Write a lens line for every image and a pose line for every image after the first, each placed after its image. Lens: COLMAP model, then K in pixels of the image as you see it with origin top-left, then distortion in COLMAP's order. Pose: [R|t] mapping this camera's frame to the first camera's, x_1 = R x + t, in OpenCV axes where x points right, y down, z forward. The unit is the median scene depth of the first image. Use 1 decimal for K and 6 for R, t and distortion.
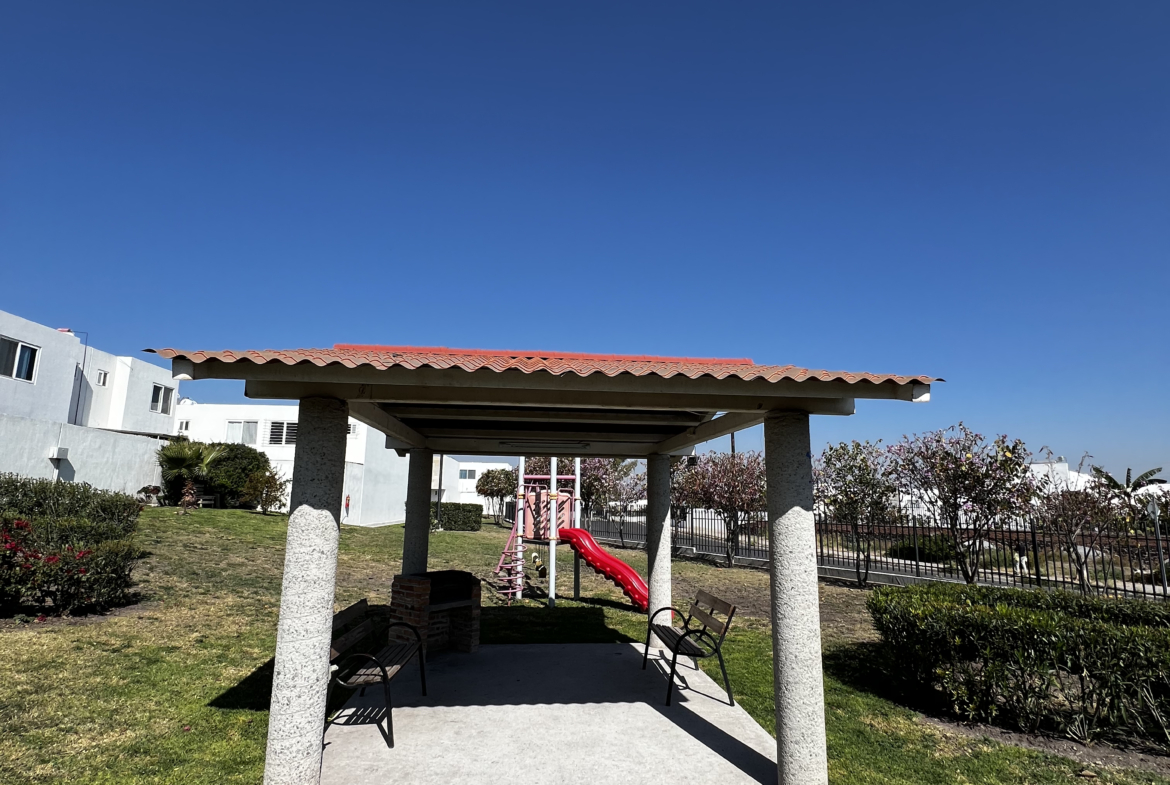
lens RADIAL K [[621.4, 0, 588.6], [0, 621.4, 391.6], [0, 0, 1]] dist [-0.002200, 0.000863]
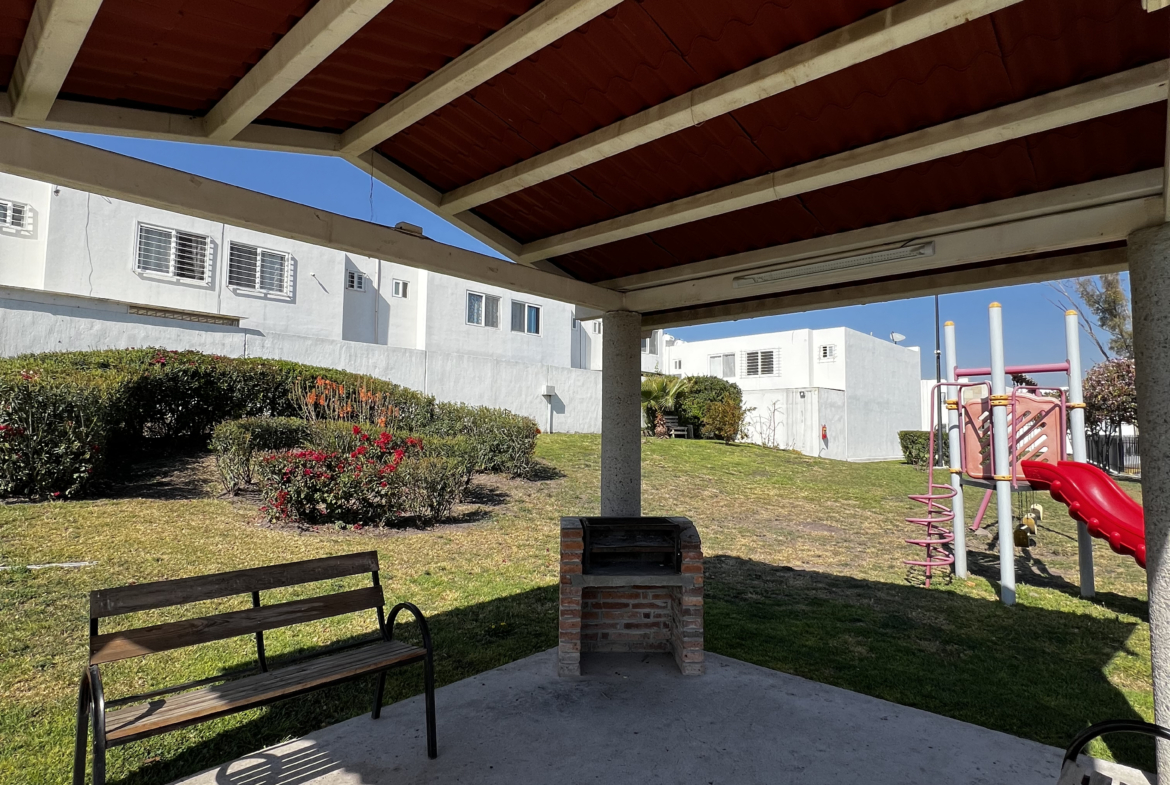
lens RADIAL K [[621.4, 0, 588.6], [0, 621.4, 391.6], [0, 0, 1]] dist [-0.002200, 0.000863]
pose [[0.669633, -0.058452, -0.740388, 0.068785], [0.129754, 0.990774, 0.039135, 0.064734], [0.731270, -0.122275, 0.671039, 0.263639]]
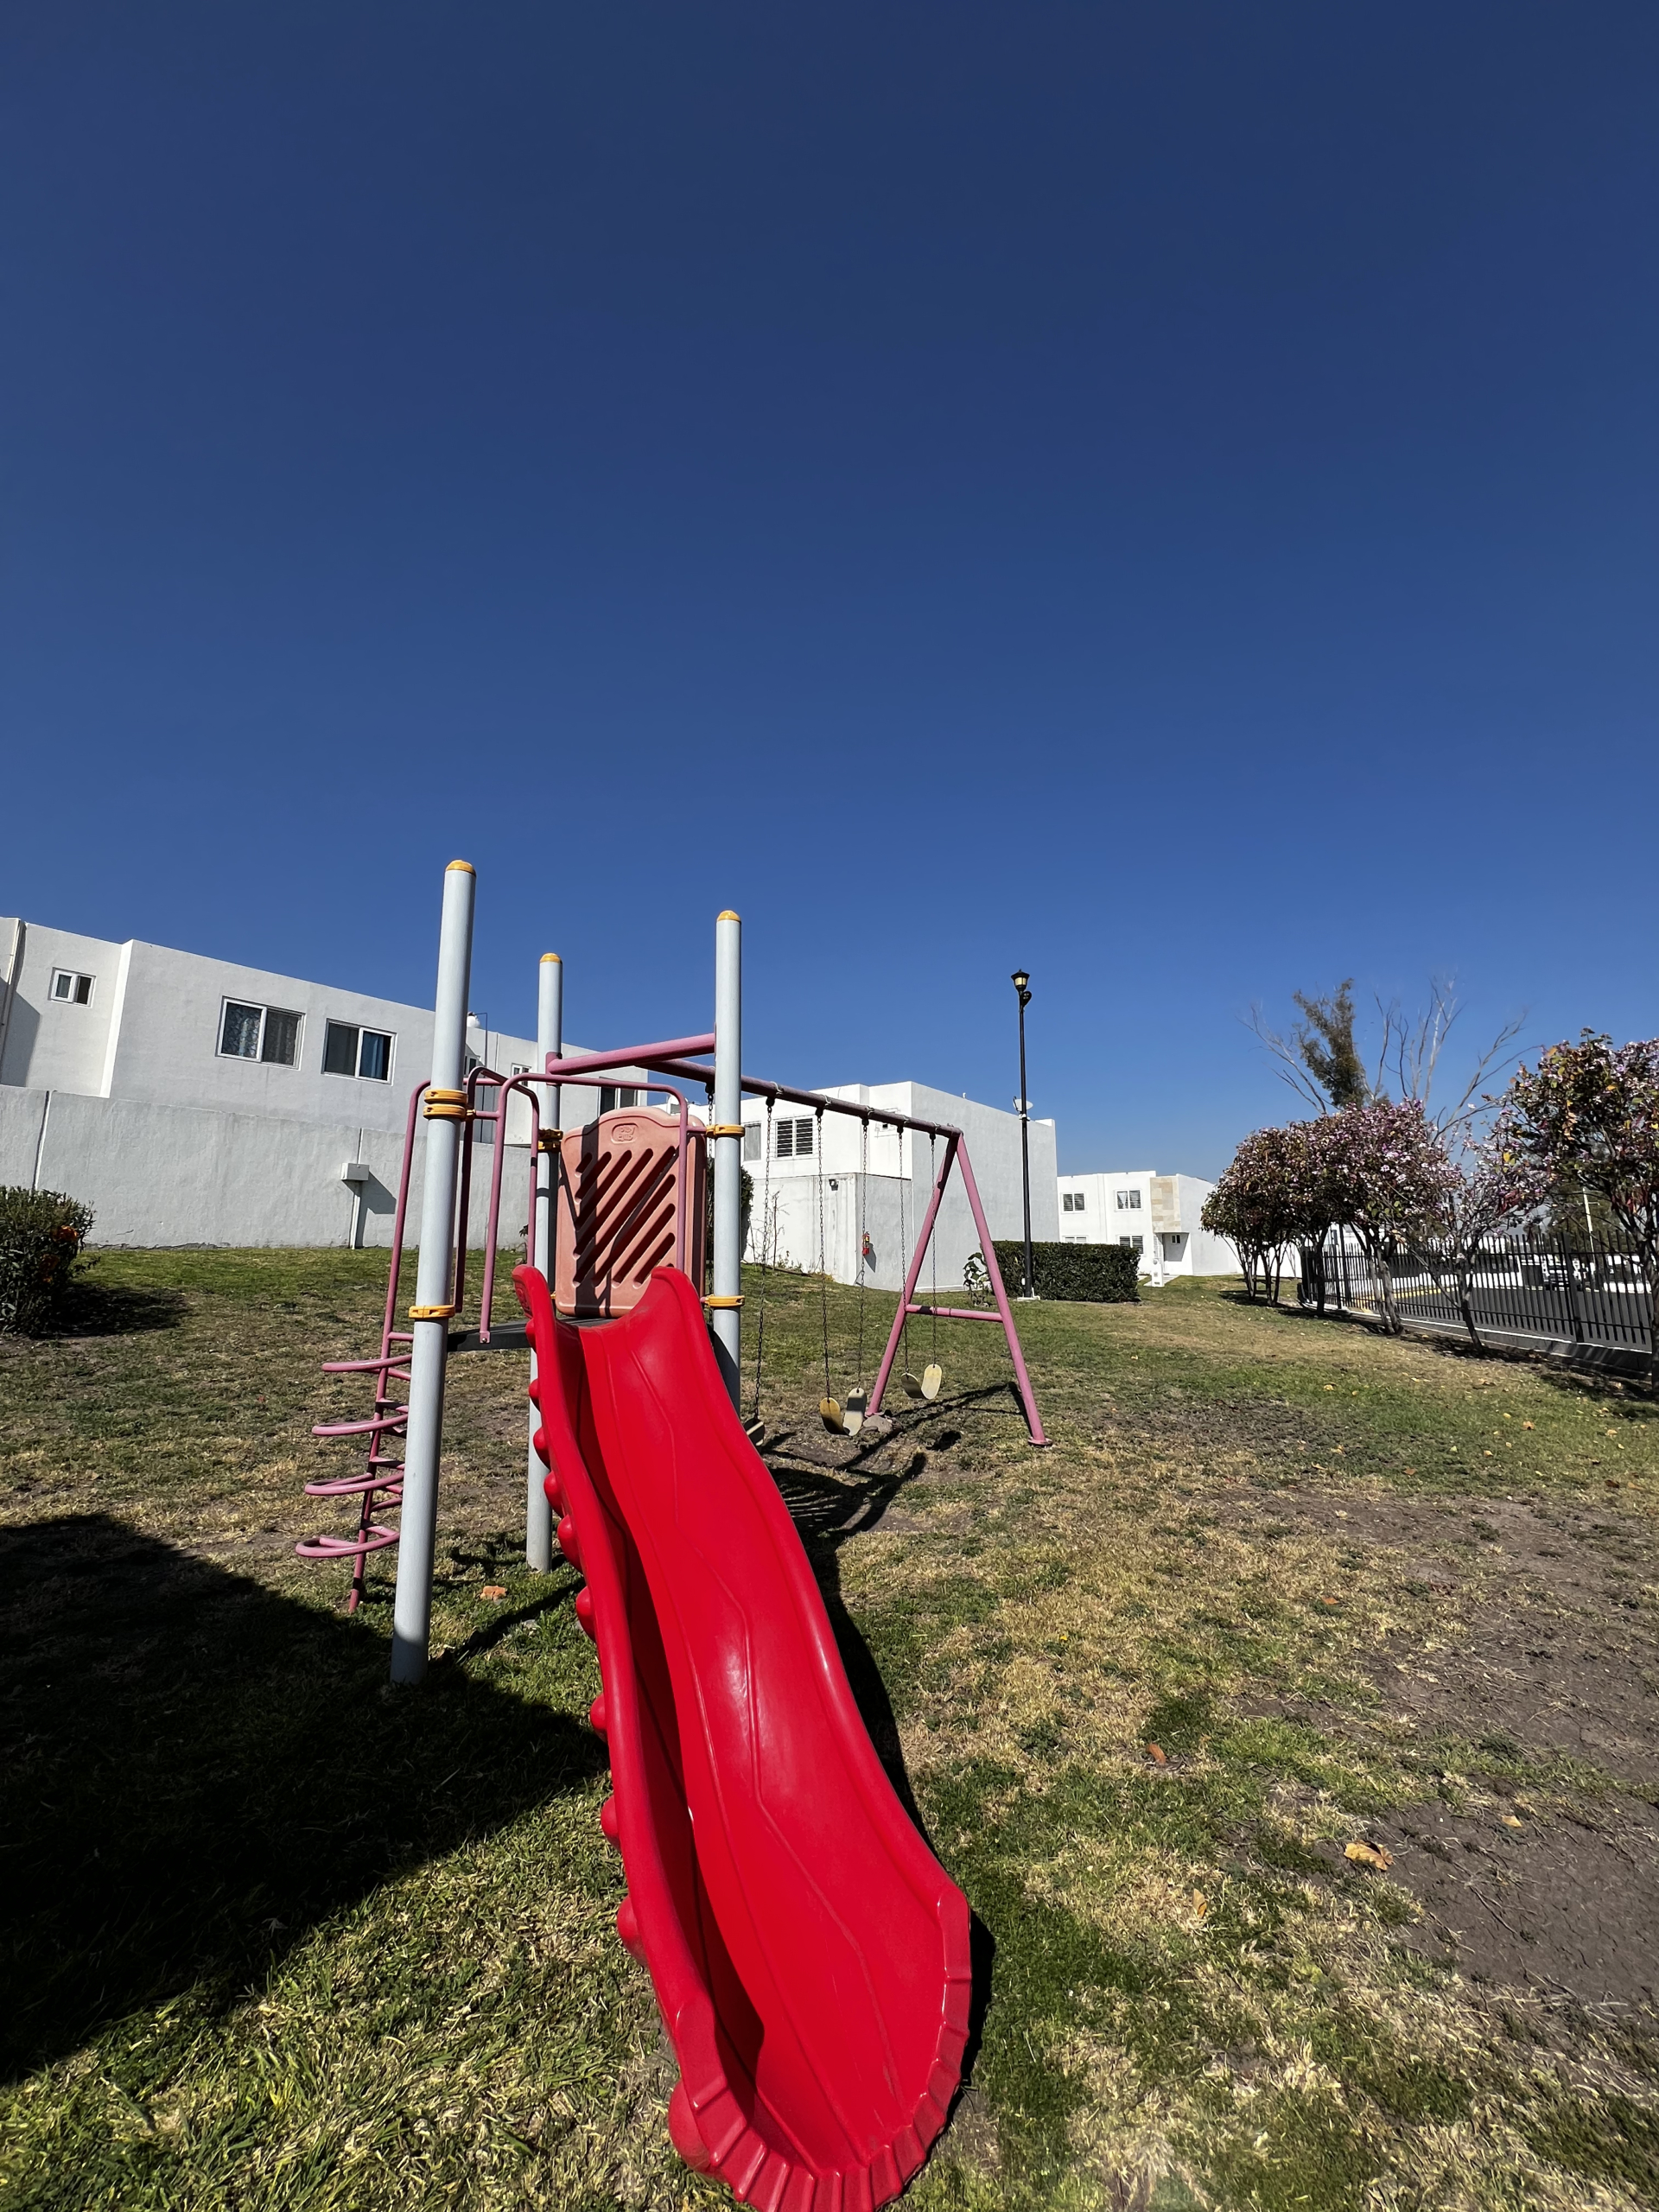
lens RADIAL K [[882.7, 0, 835.0], [0, 882.7, 1104.3], [0, 0, 1]] dist [-0.002355, 0.000649]
pose [[0.770111, -0.126035, -0.625335, 0.149102], [0.123725, 0.991184, -0.047403, 0.134573], [0.625796, -0.040864, 0.778915, 0.581809]]
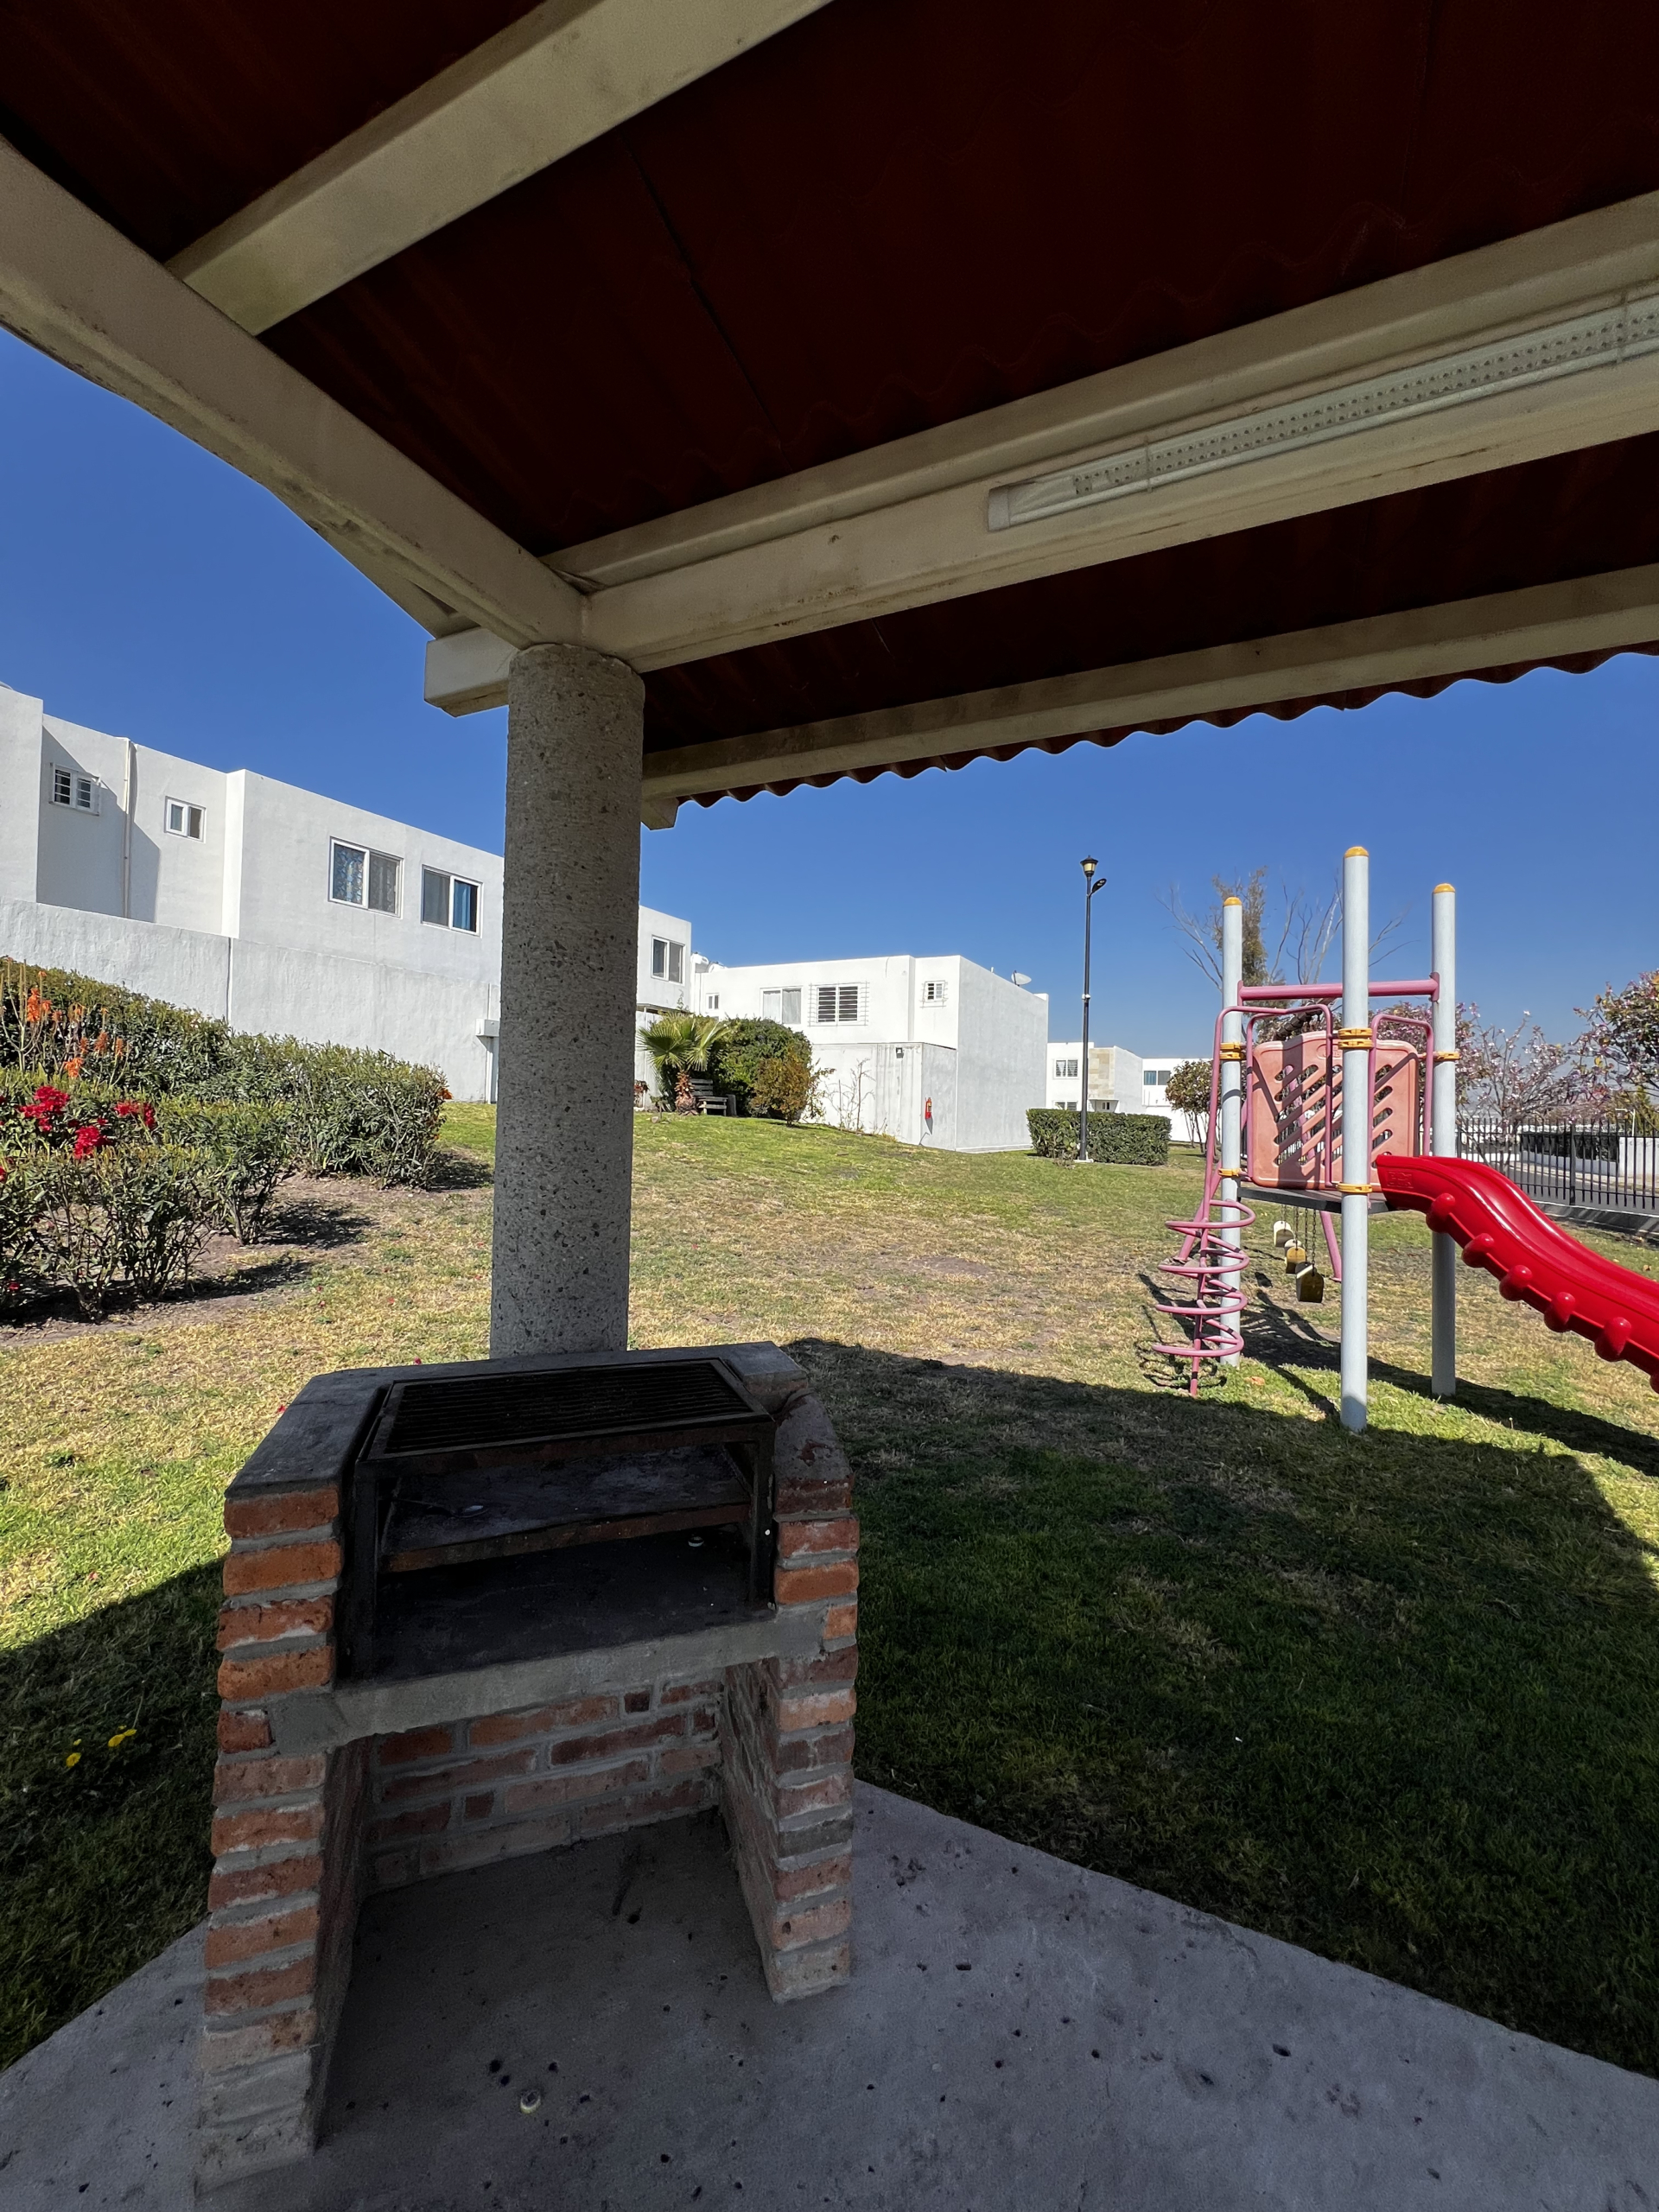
lens RADIAL K [[882.7, 0, 835.0], [0, 882.7, 1104.3], [0, 0, 1]] dist [-0.002355, 0.000649]
pose [[0.852016, -0.001874, -0.523513, -0.033429], [0.080947, 0.988439, 0.128203, 0.087725], [0.517220, -0.151607, 0.842317, 0.374301]]
